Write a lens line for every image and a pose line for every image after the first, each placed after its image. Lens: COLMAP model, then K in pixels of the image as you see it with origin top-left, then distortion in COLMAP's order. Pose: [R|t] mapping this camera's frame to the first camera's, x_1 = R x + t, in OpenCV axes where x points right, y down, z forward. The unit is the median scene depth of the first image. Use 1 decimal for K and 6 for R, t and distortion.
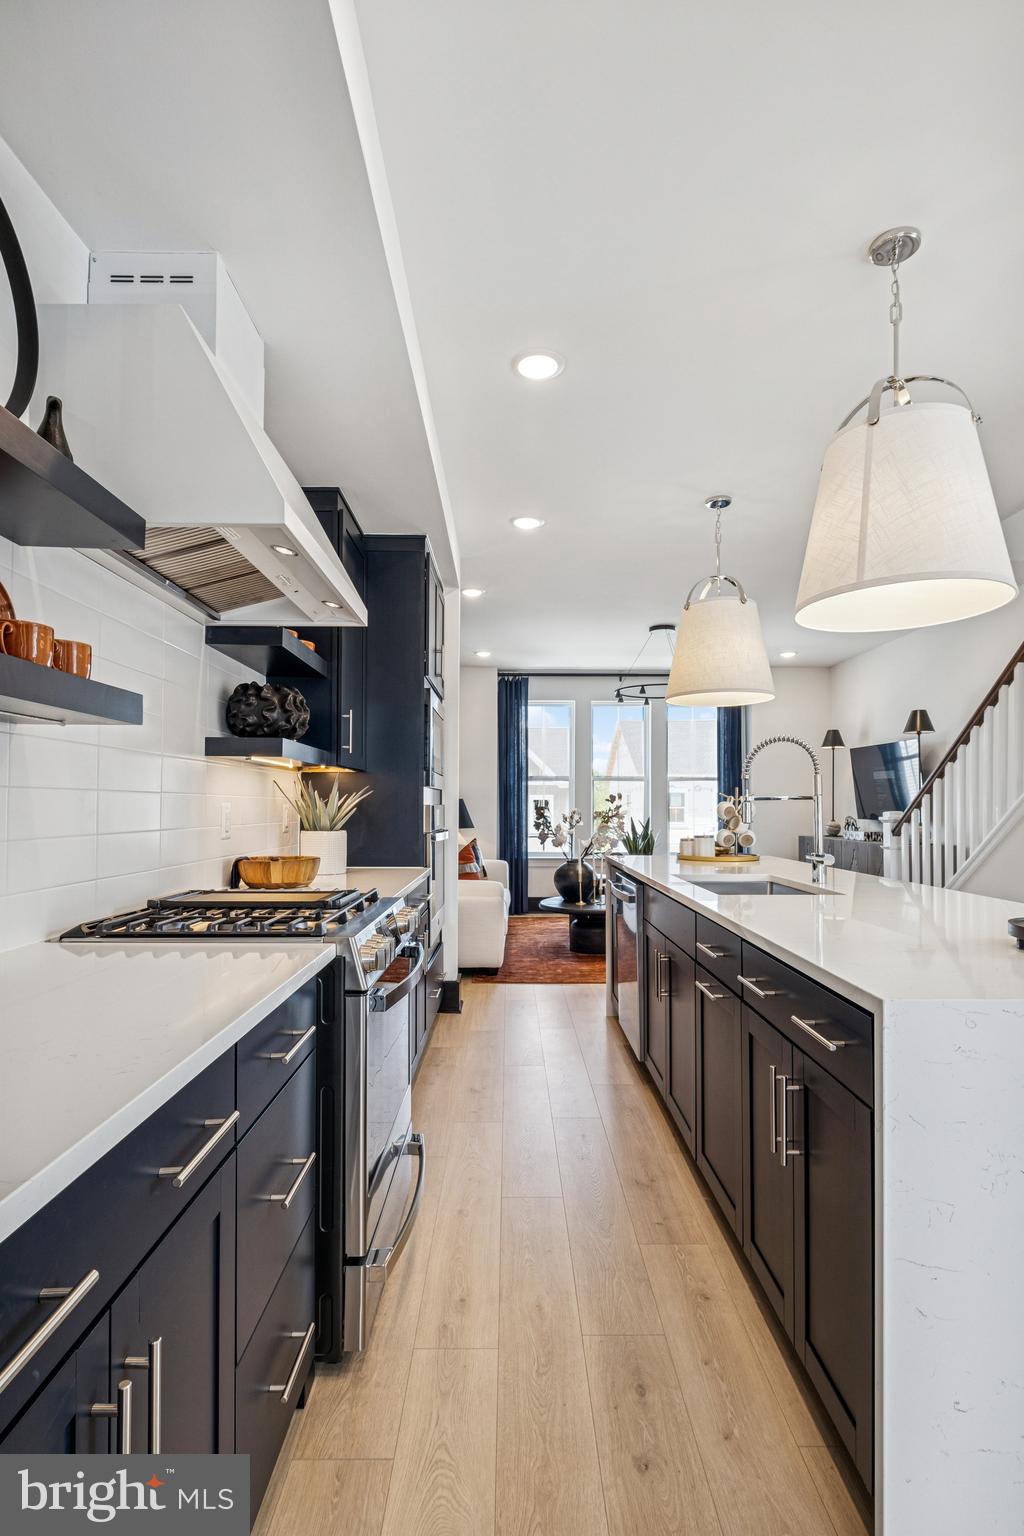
lens RADIAL K [[759.5, 0, 506.0], [0, 759.5, 796.9], [0, 0, 1]] dist [-0.000408, 0.000513]
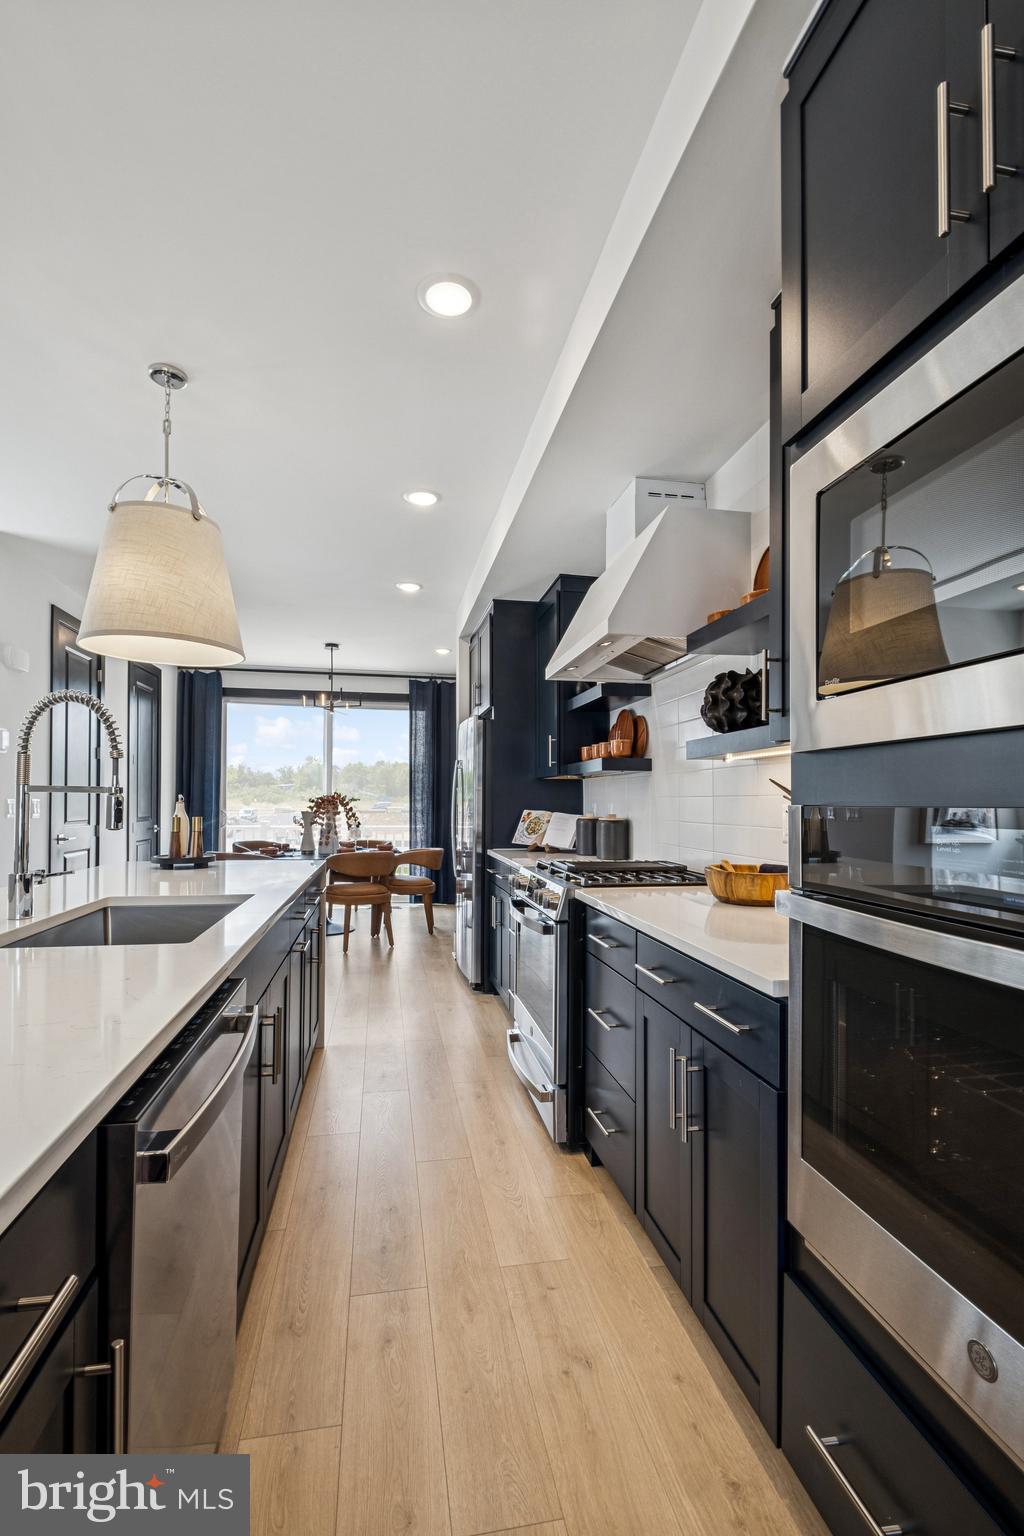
lens RADIAL K [[682.4, 0, 515.7], [0, 682.4, 798.4], [0, 0, 1]] dist [0.007043, -0.006603]
pose [[-0.980445, -0.009759, -0.196550, 0.097520], [-0.005967, 0.999785, -0.019879, 0.017100], [0.196702, -0.018318, -0.980292, 1.465689]]
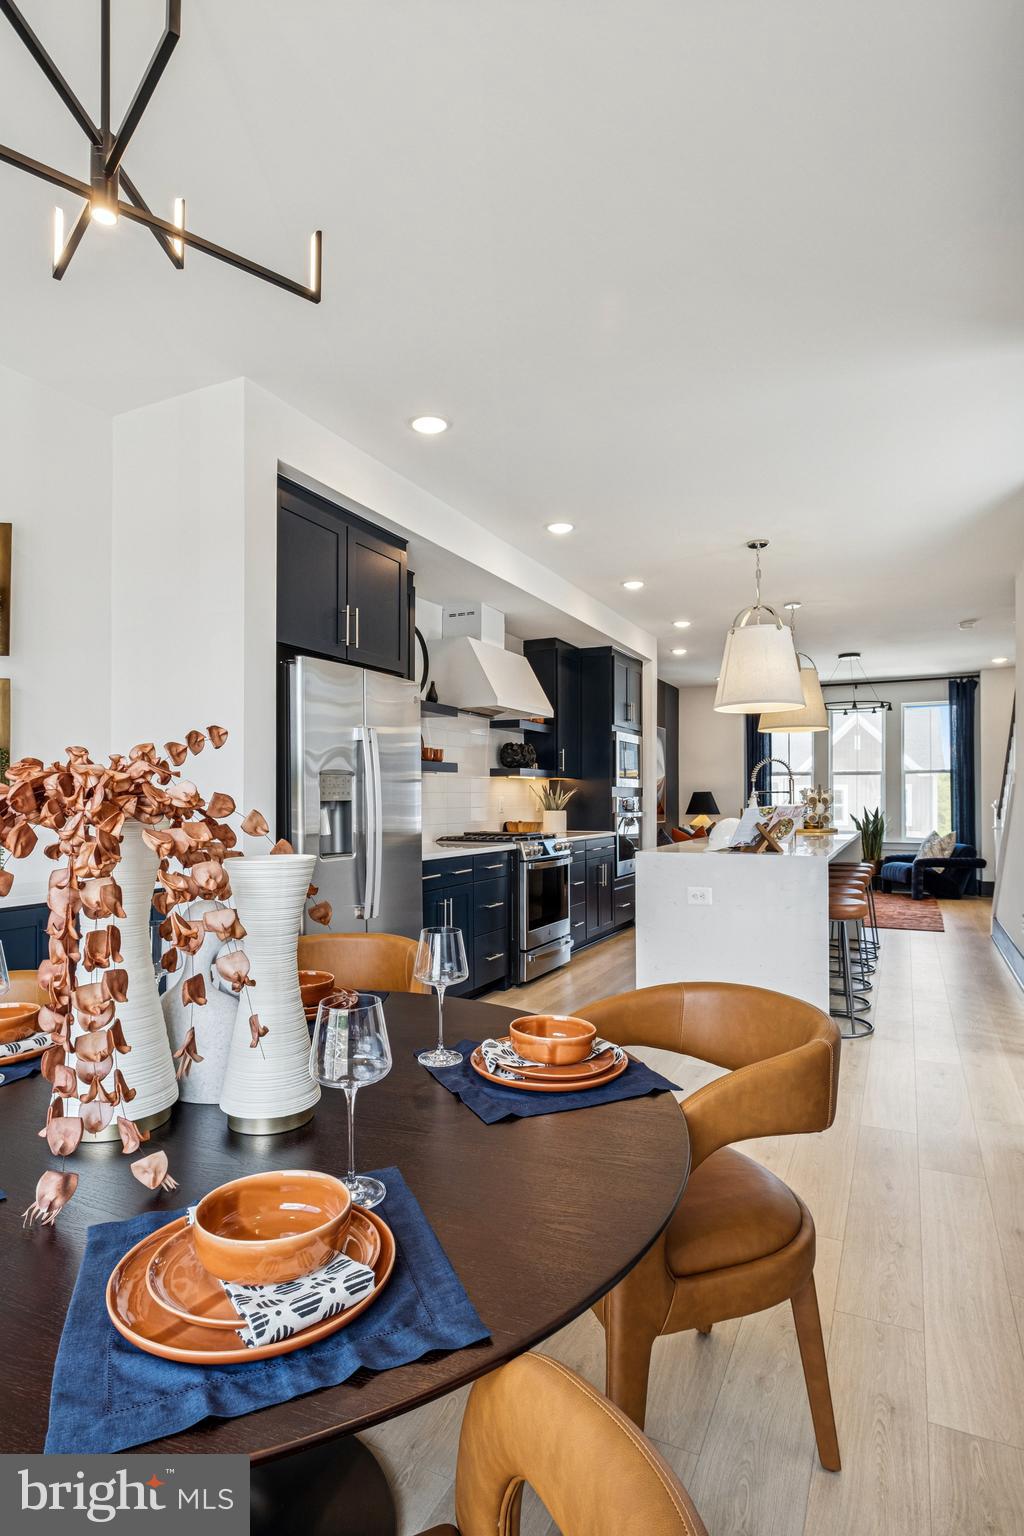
lens RADIAL K [[822.5, 0, 501.5], [0, 822.5, 800.9], [0, 0, 1]] dist [0.003496, -0.006171]
pose [[0.897903, -0.003410, -0.440181, 0.582545], [0.010501, 0.999851, 0.013675, -0.010840], [0.440069, -0.016901, 0.897805, -0.976779]]
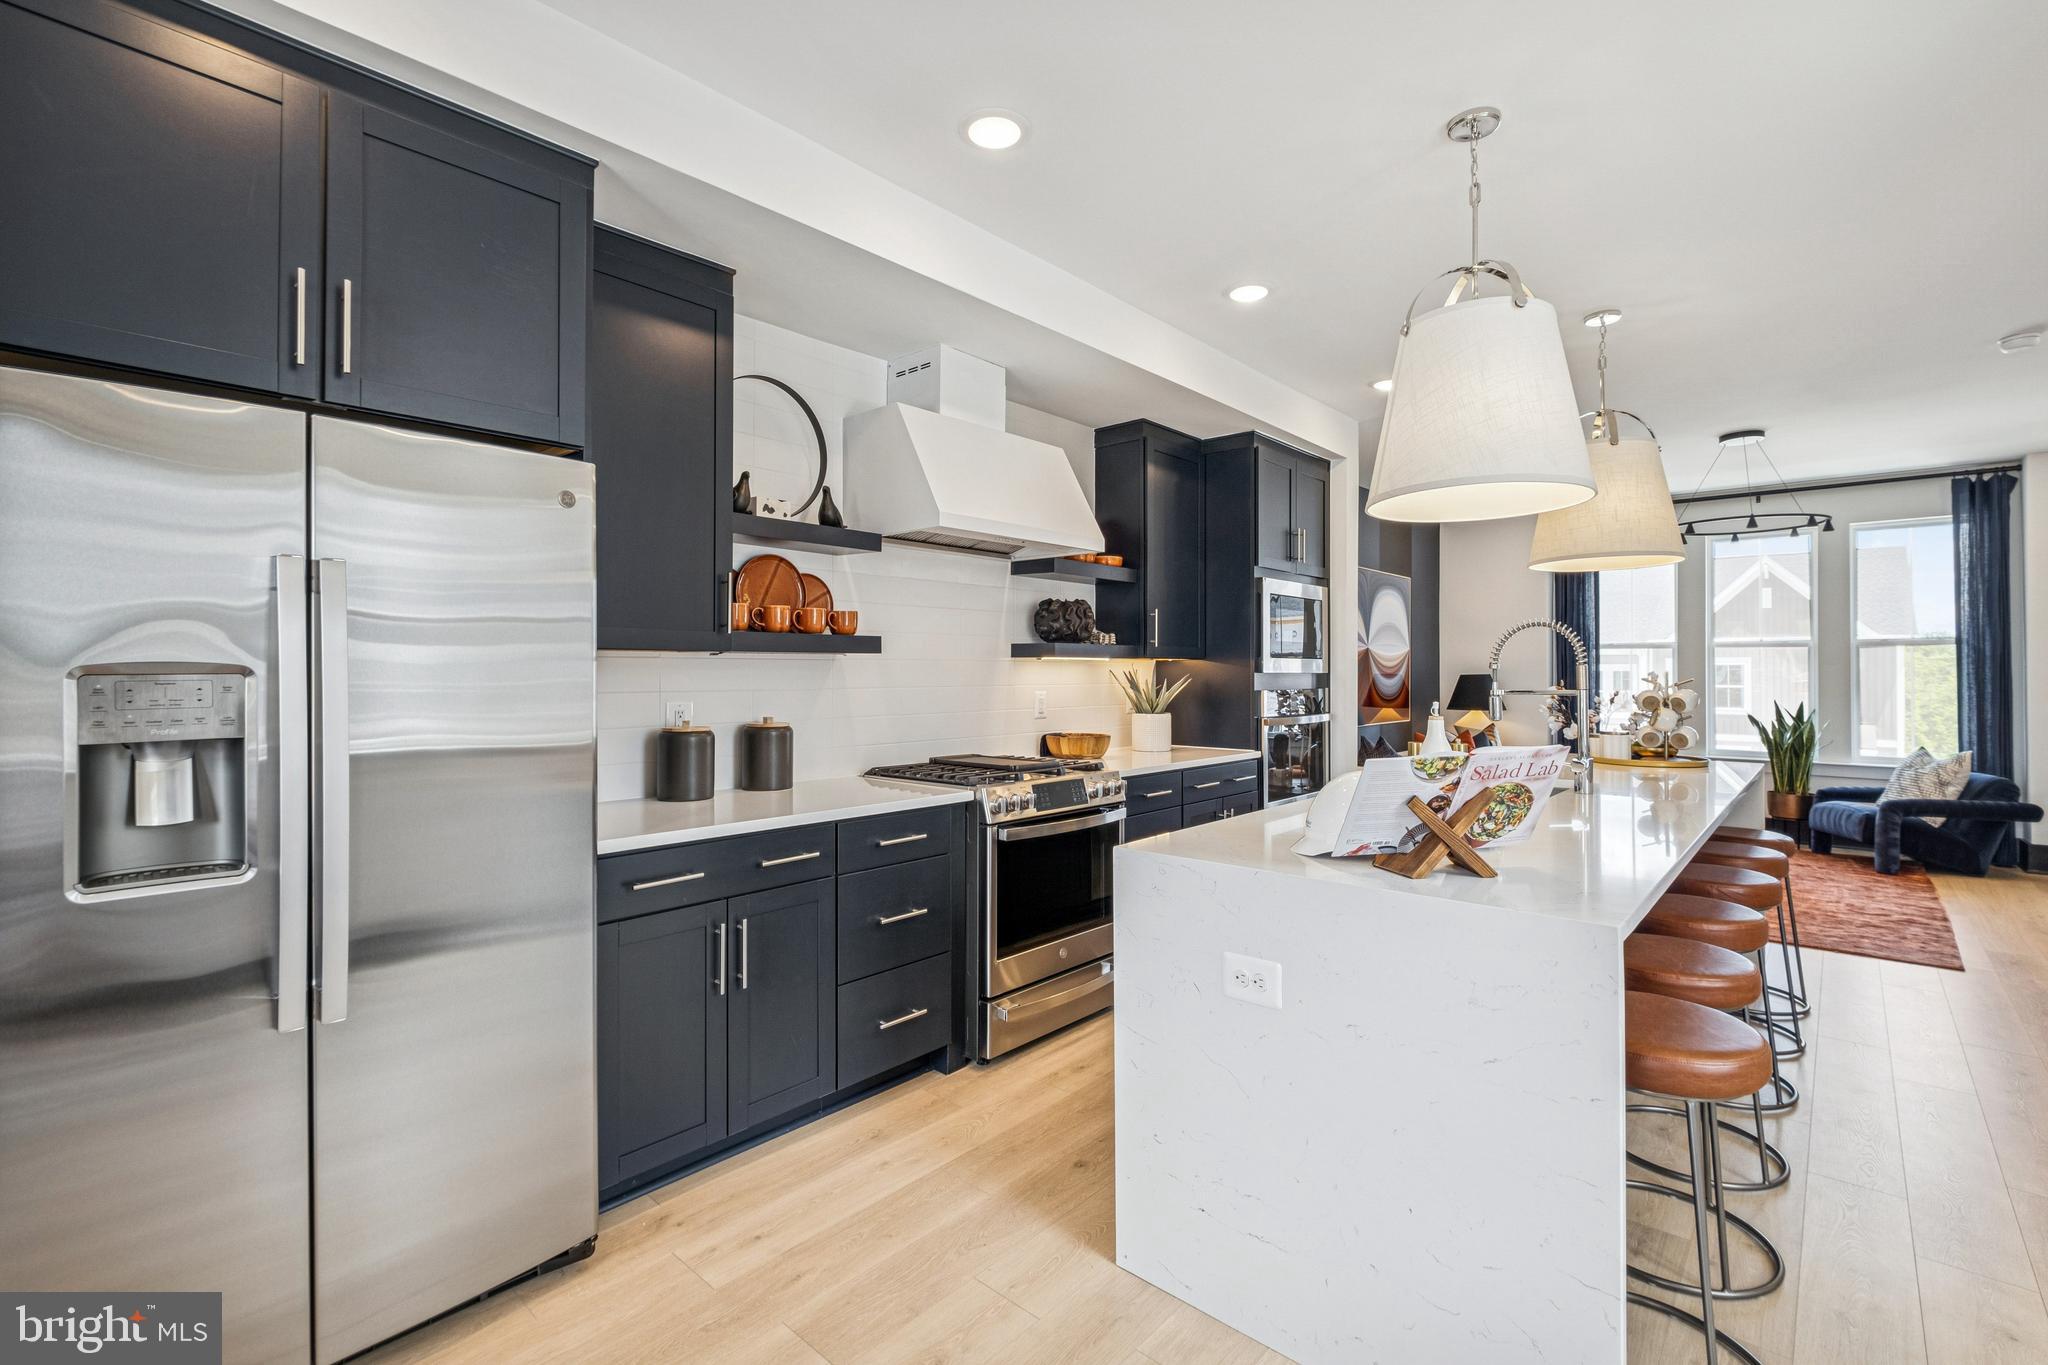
lens RADIAL K [[909.9, 0, 1024.3], [0, 909.9, 666.7], [0, 0, 1]] dist [0.007043, -0.006603]
pose [[0.743566, -0.004950, -0.668644, 0.557669], [0.009394, 0.999951, 0.003045, -0.033241], [0.668596, -0.008545, 0.743577, -0.156589]]
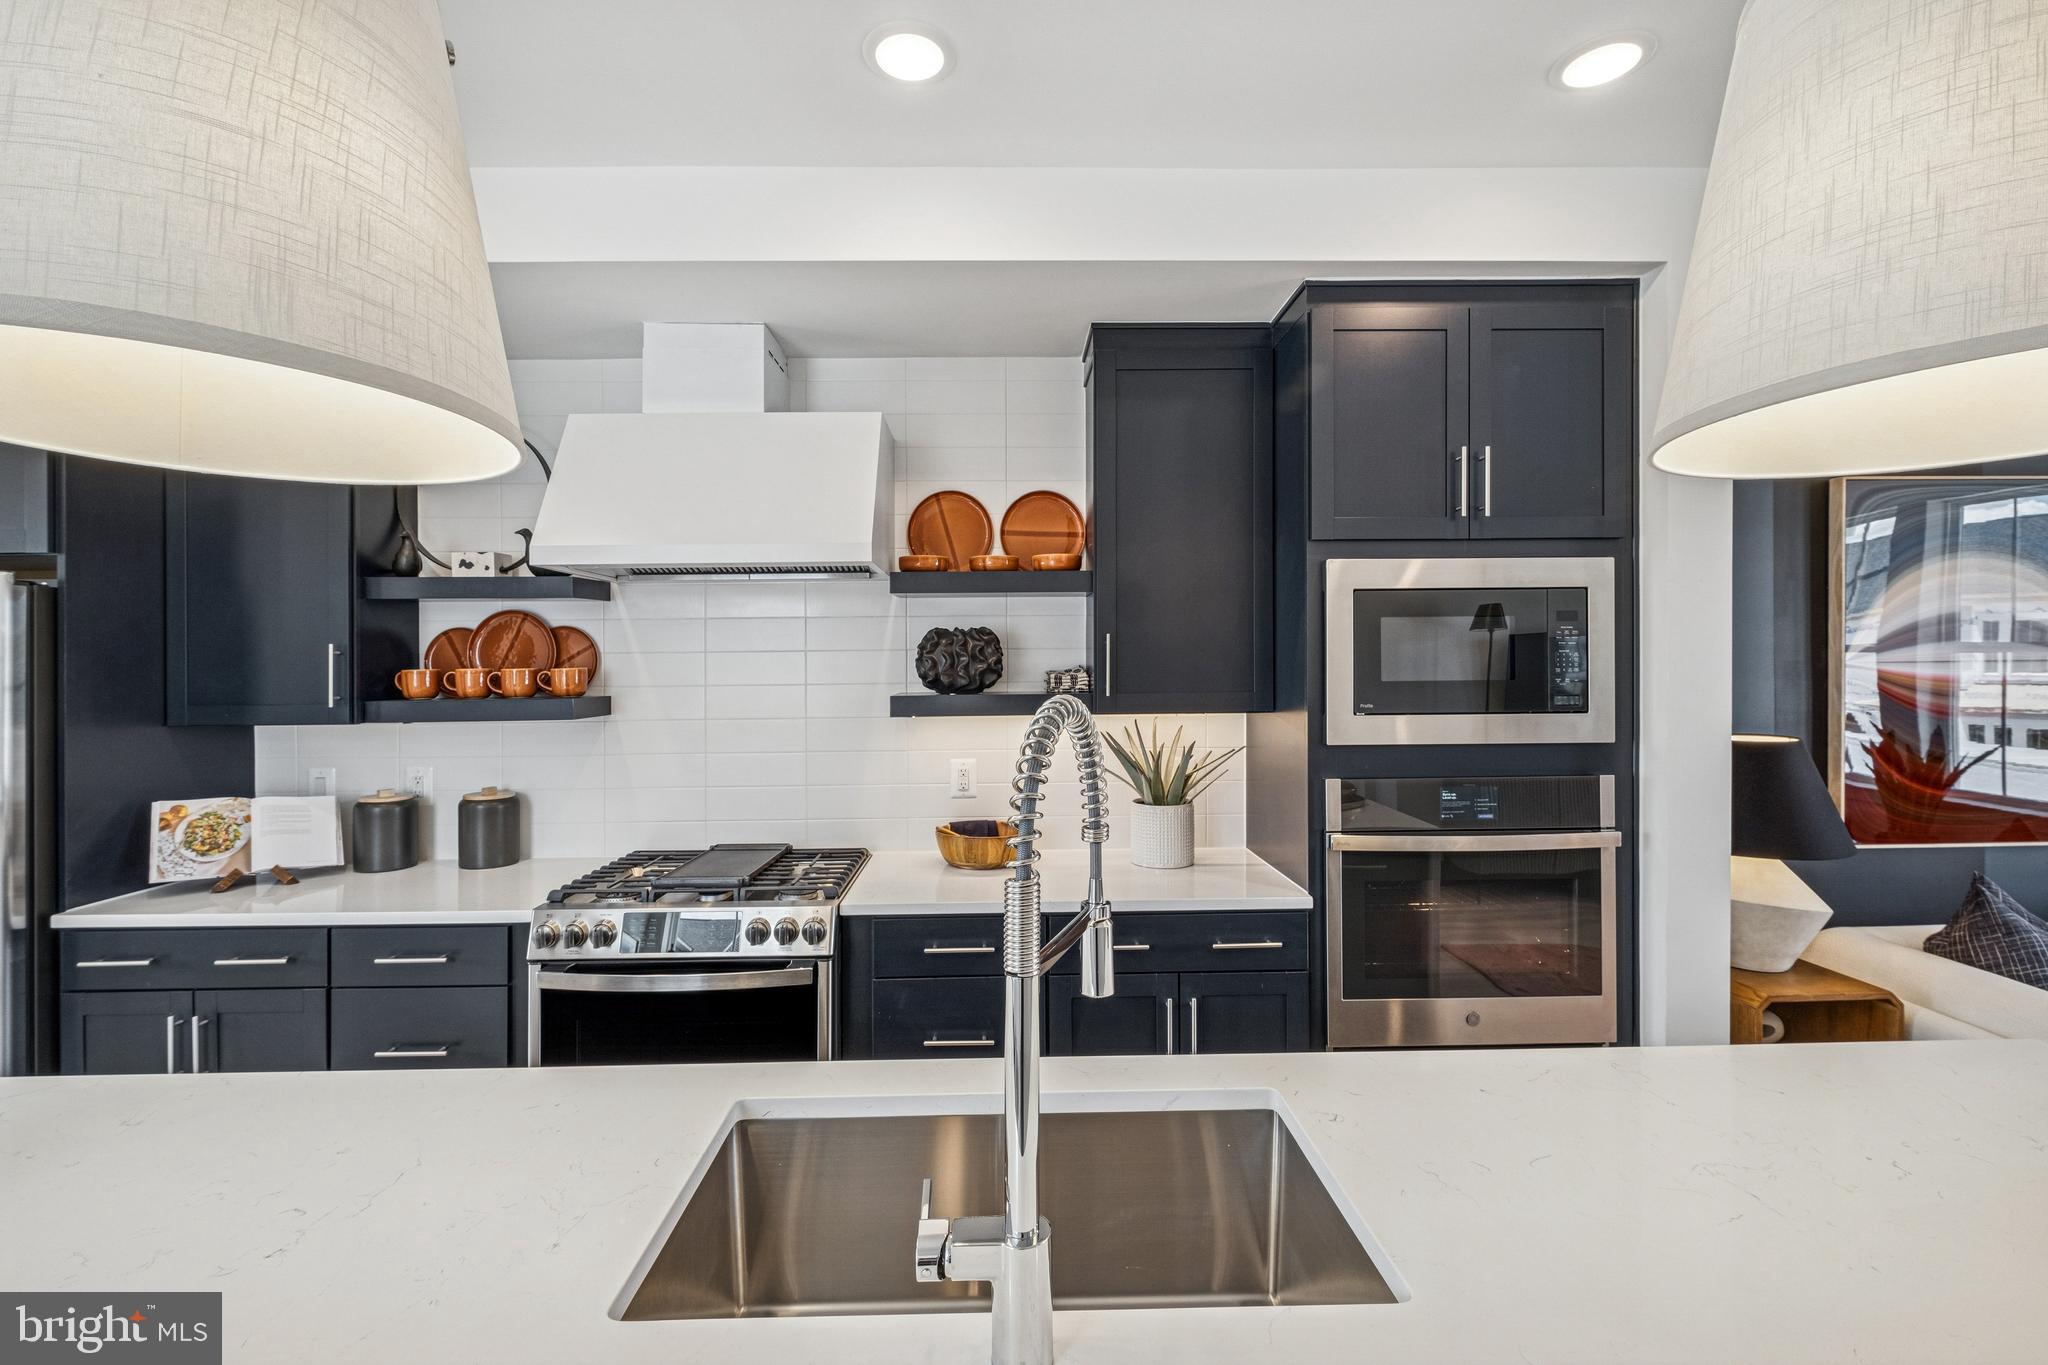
lens RADIAL K [[909.9, 0, 1040.5], [0, 909.9, 679.2], [0, 0, 1]] dist [0.007043, -0.006603]
pose [[0.019842, 0.002937, -0.999799, 0.614733], [0.024525, 0.999693, 0.003423, -0.076796], [0.999502, -0.024588, 0.019764, 0.899839]]
